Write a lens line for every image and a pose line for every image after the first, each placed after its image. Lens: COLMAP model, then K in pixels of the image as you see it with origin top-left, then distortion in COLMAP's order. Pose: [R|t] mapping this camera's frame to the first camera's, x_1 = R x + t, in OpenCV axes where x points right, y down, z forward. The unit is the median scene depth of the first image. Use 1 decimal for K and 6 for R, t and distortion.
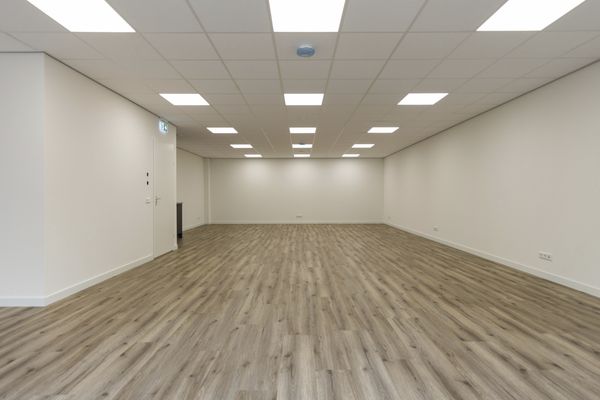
lens RADIAL K [[336.6, 0, 298.3], [0, 336.6, 187.4], [0, 0, 1]] dist [0.004916, 0.000944]
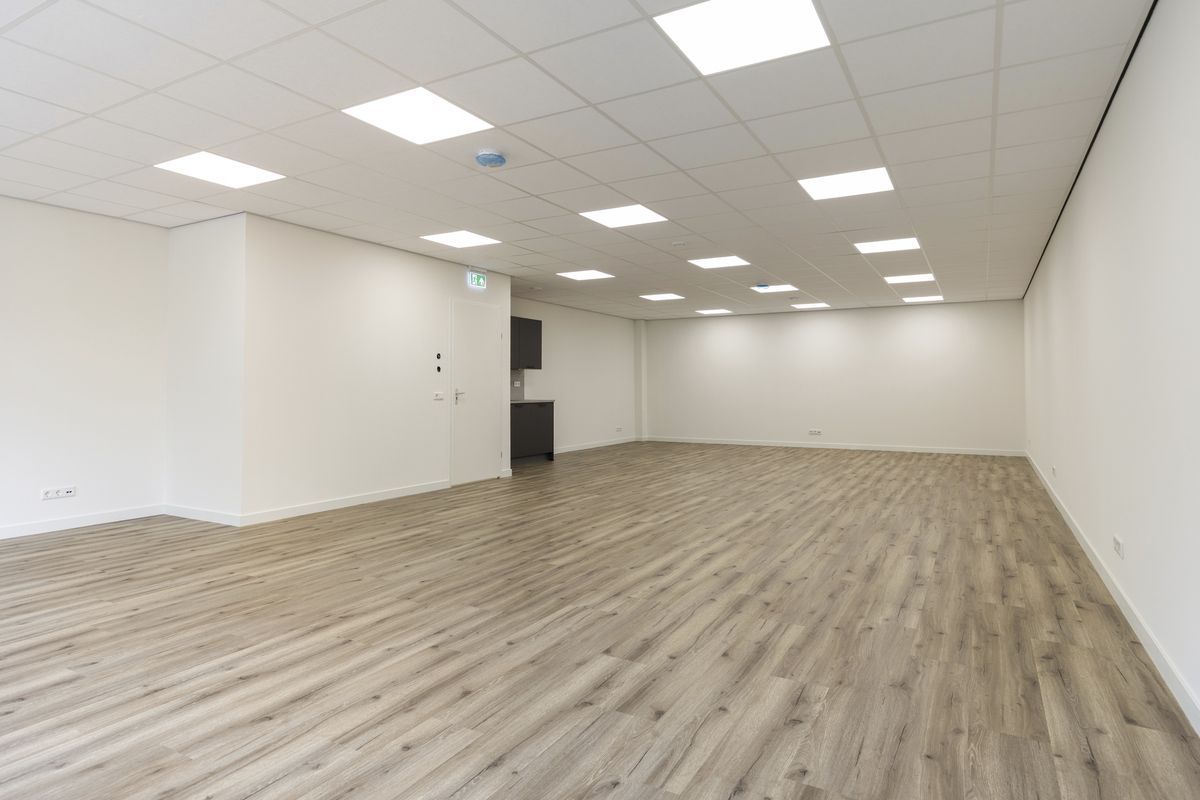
lens RADIAL K [[673.3, 0, 589.2], [0, 673.3, 362.4], [0, 0, 1]] dist [0.004916, 0.000944]
pose [[0.866973, -0.017535, -0.498047, 0.886484], [0.010985, 0.999810, -0.016079, -0.006530], [0.498235, 0.008469, 0.867001, 0.017463]]
